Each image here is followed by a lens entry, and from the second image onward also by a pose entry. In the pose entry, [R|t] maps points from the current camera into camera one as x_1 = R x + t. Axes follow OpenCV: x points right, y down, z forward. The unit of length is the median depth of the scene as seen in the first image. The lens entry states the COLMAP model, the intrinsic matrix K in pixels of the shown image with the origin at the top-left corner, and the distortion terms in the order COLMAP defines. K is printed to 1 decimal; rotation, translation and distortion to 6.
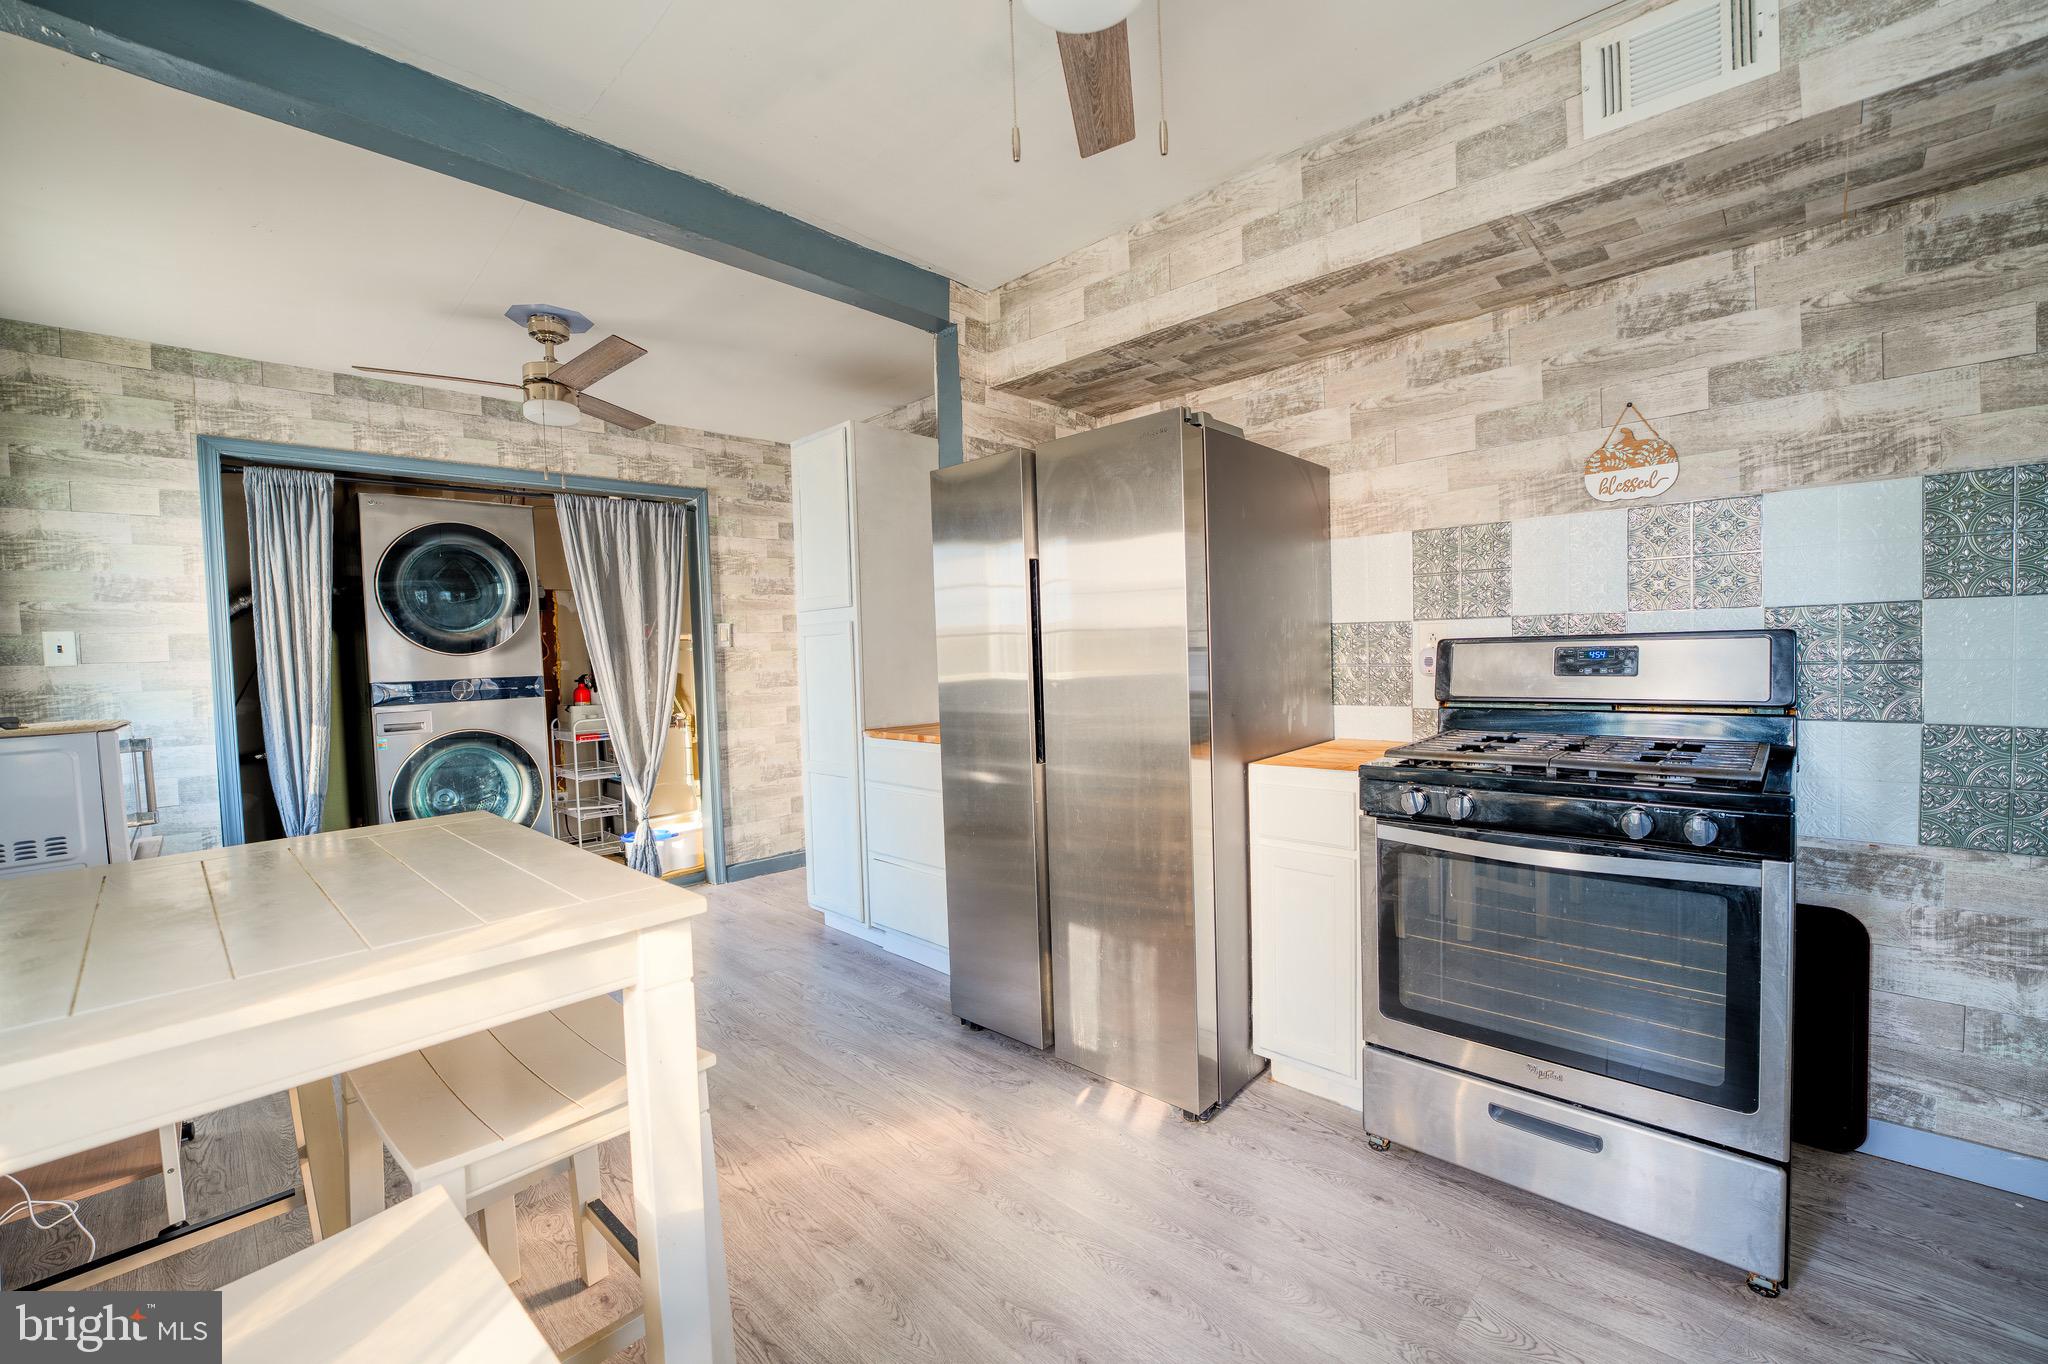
lens RADIAL K [[820.8, 0, 1015.3], [0, 820.8, 684.2], [0, 0, 1]] dist [-0.023764, 0.001970]
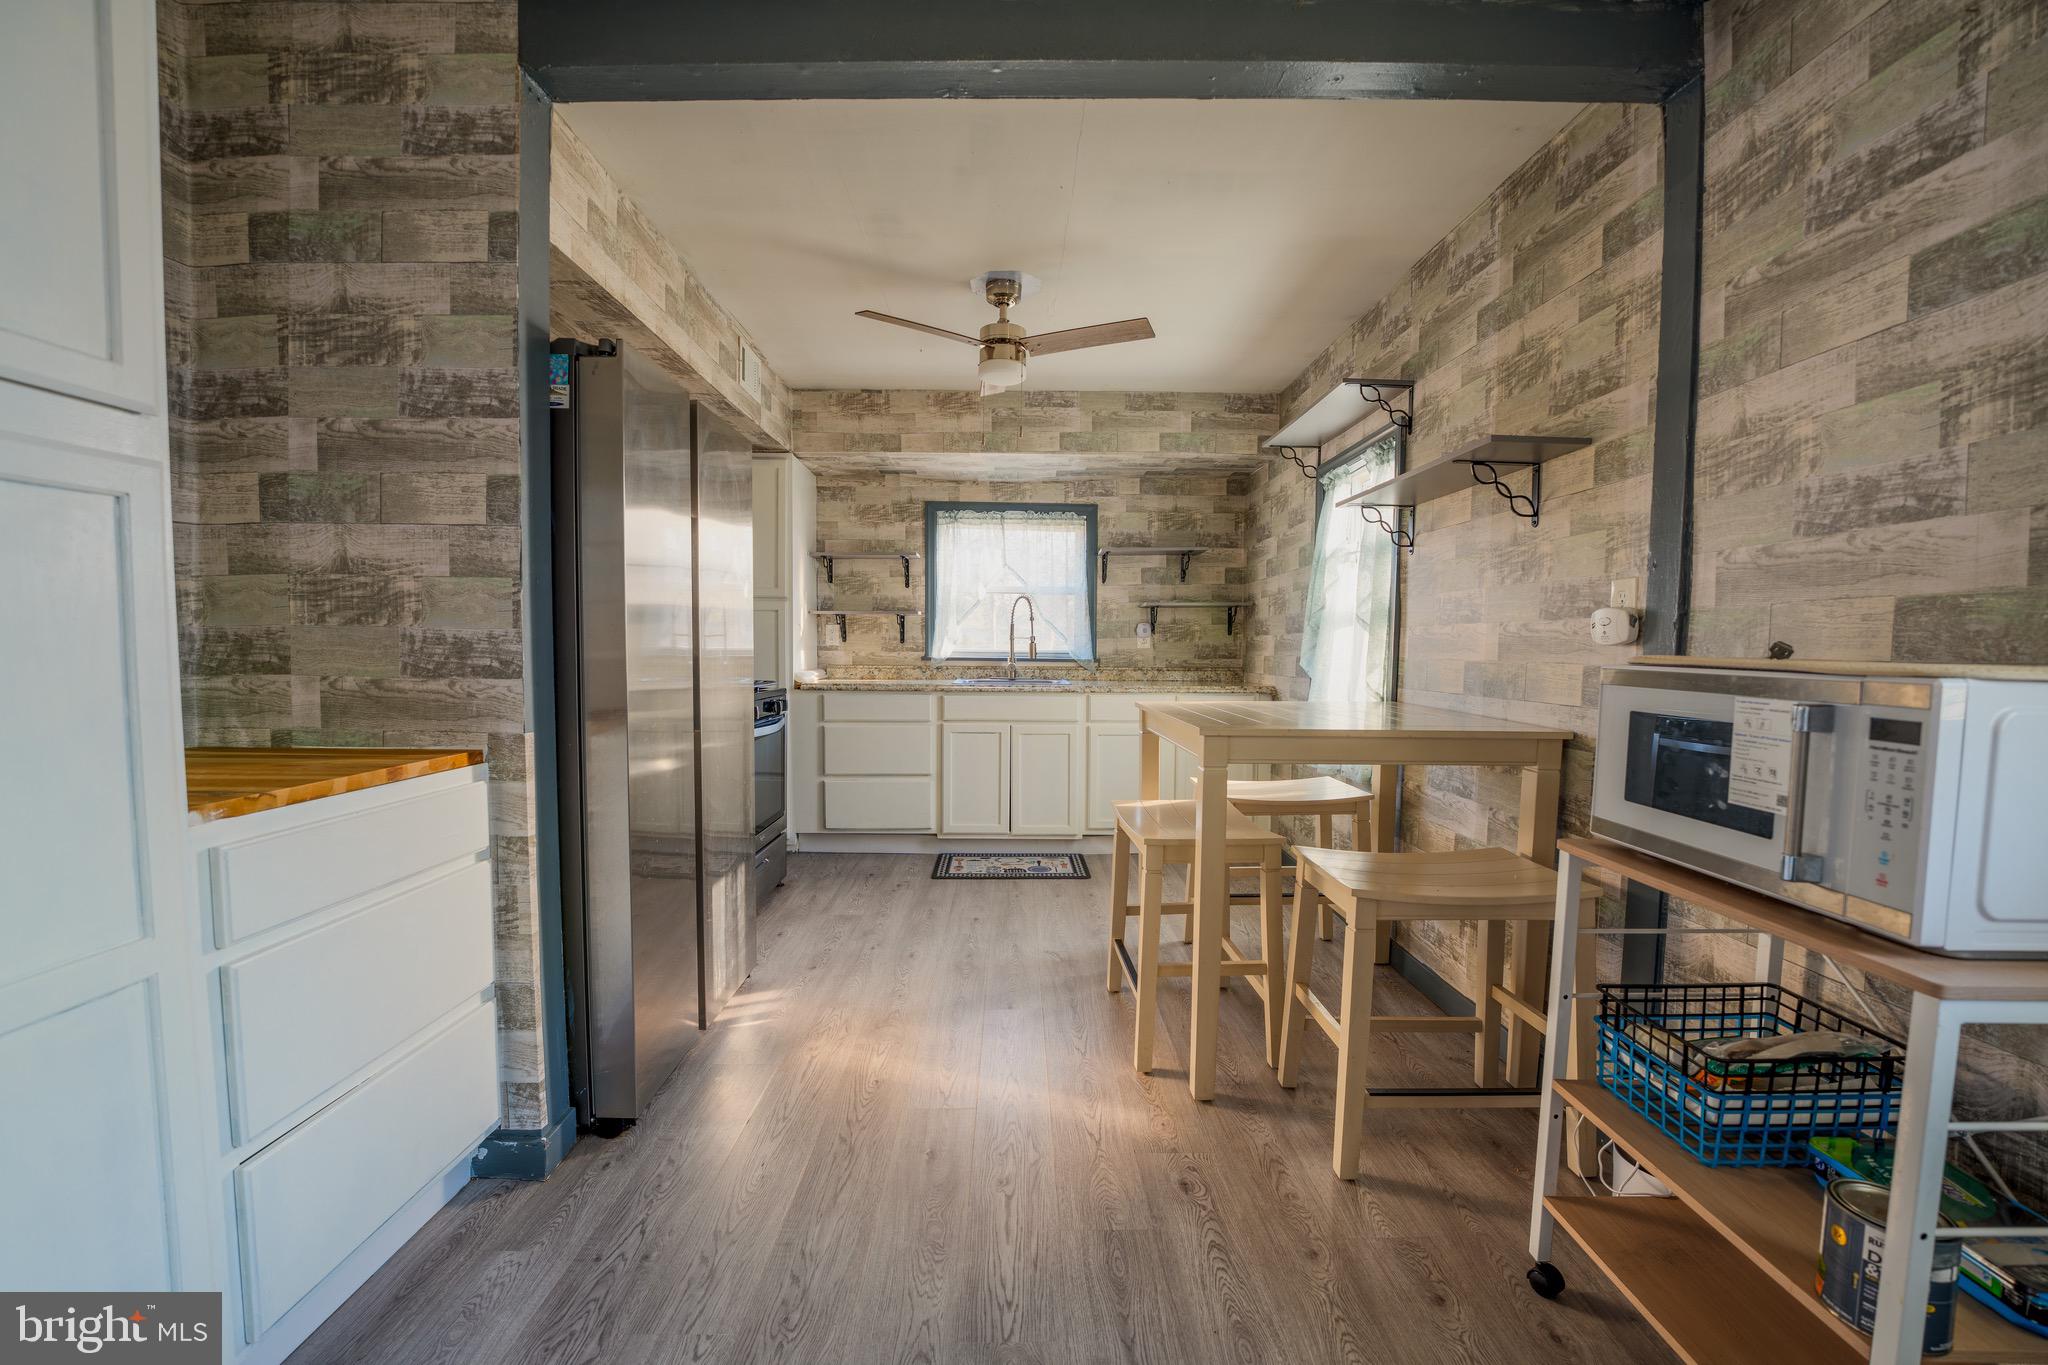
lens RADIAL K [[820.8, 0, 1021.0], [0, 820.8, 687.8], [0, 0, 1]] dist [-0.023764, 0.001970]
pose [[-0.693562, -0.012527, 0.720288, -0.993892], [0.046422, 0.996994, 0.062039, 0.005029], [-0.718899, 0.076466, -0.690896, 1.499575]]
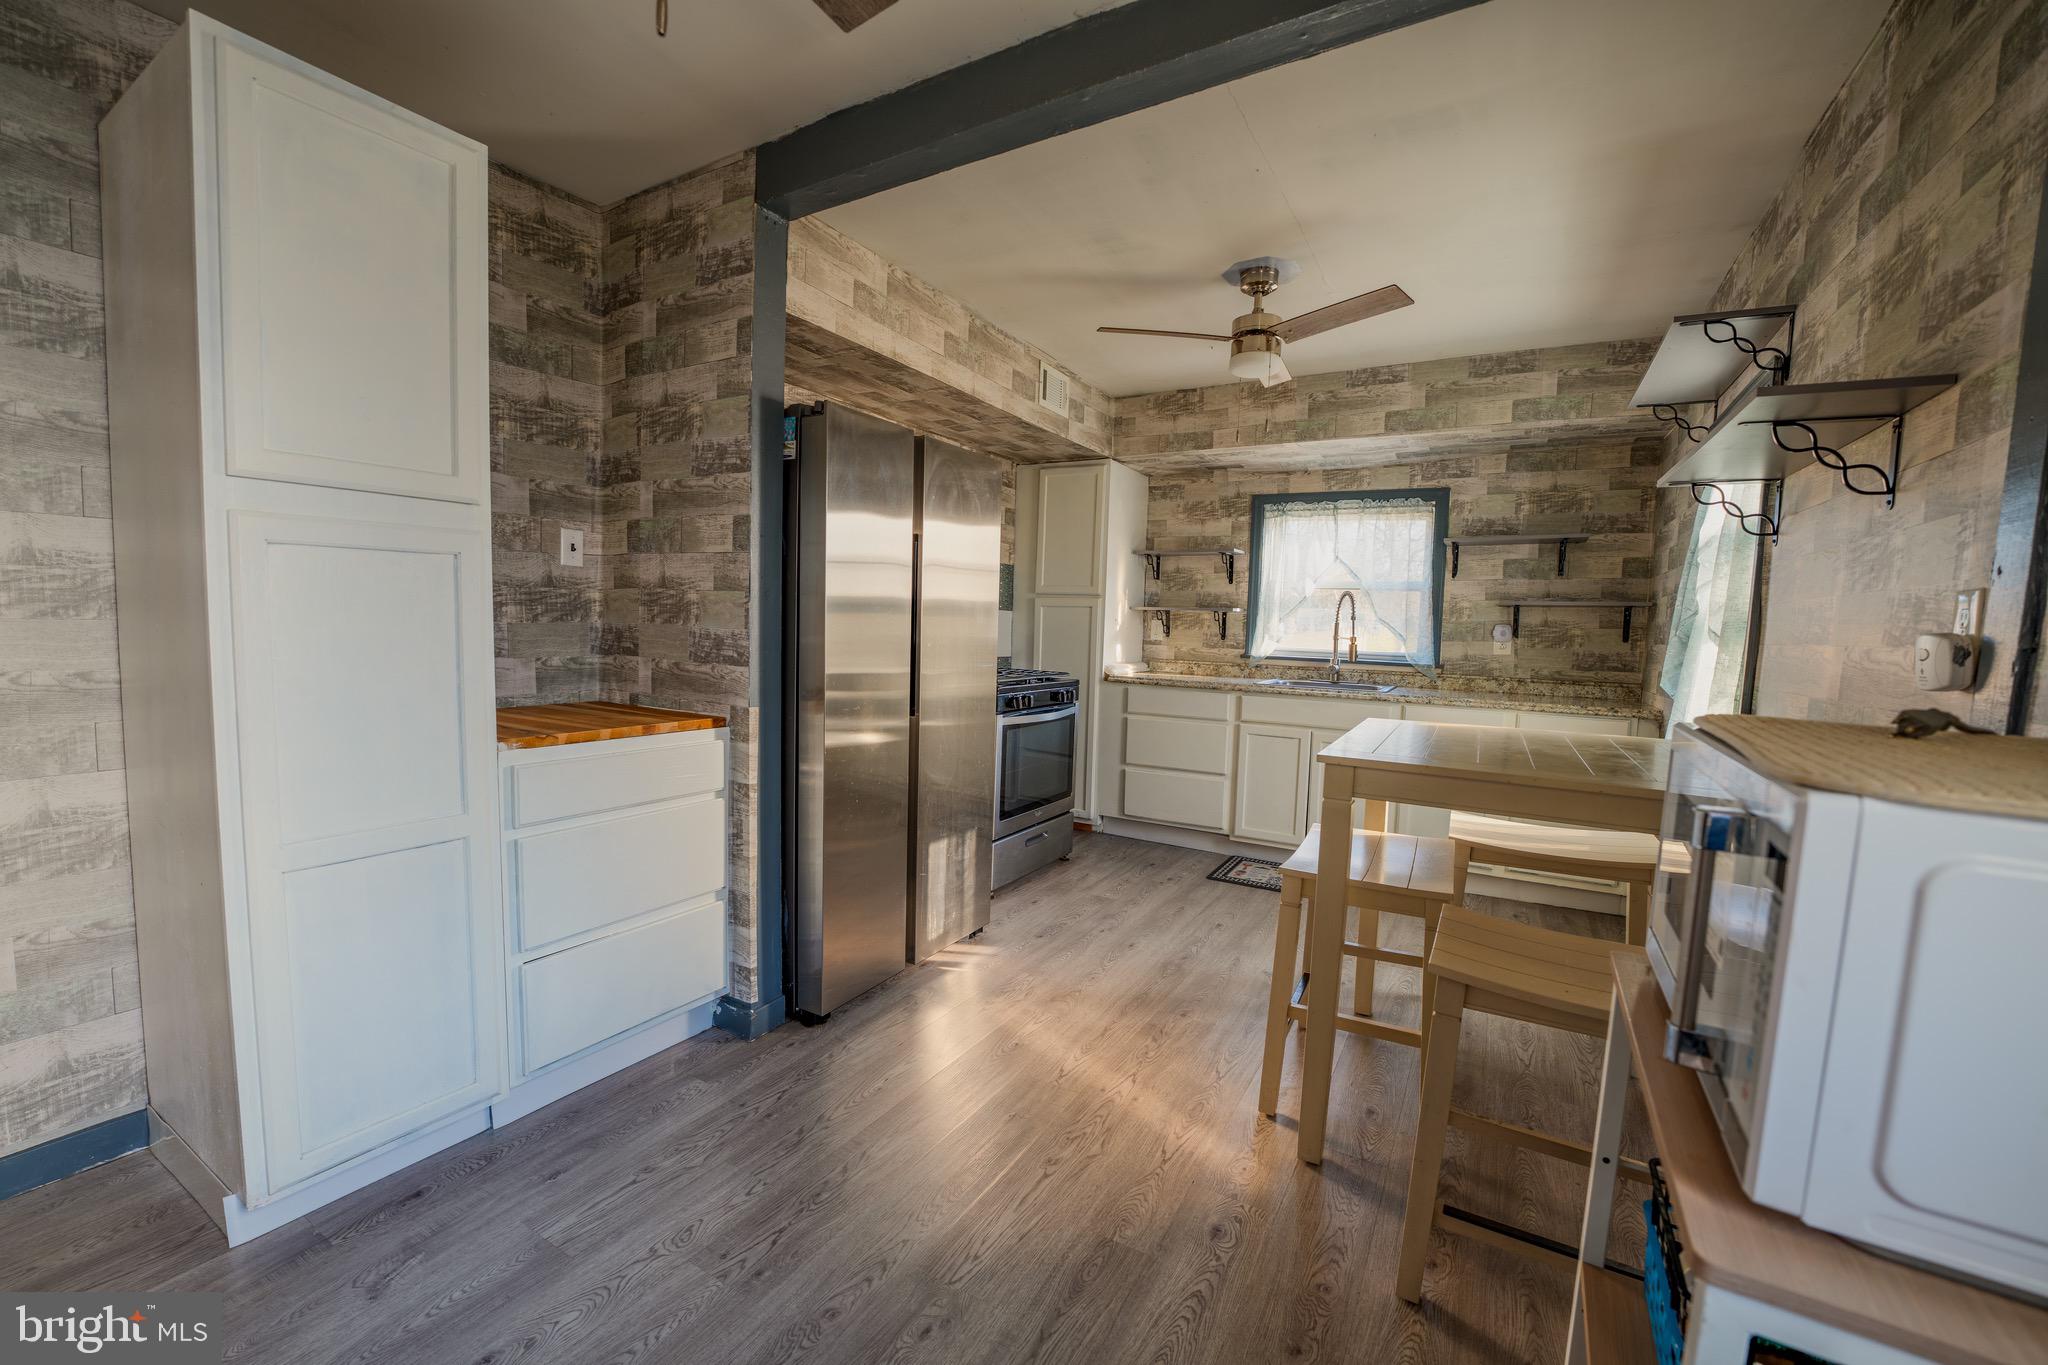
lens RADIAL K [[820.8, 0, 1026.9], [0, 820.8, 689.0], [0, 0, 1]] dist [-0.023764, 0.001970]
pose [[-0.229953, -0.054782, 0.971659, -1.203459], [0.019667, 0.997949, 0.060919, -0.005525], [-0.973003, 0.033118, -0.228404, 1.199348]]
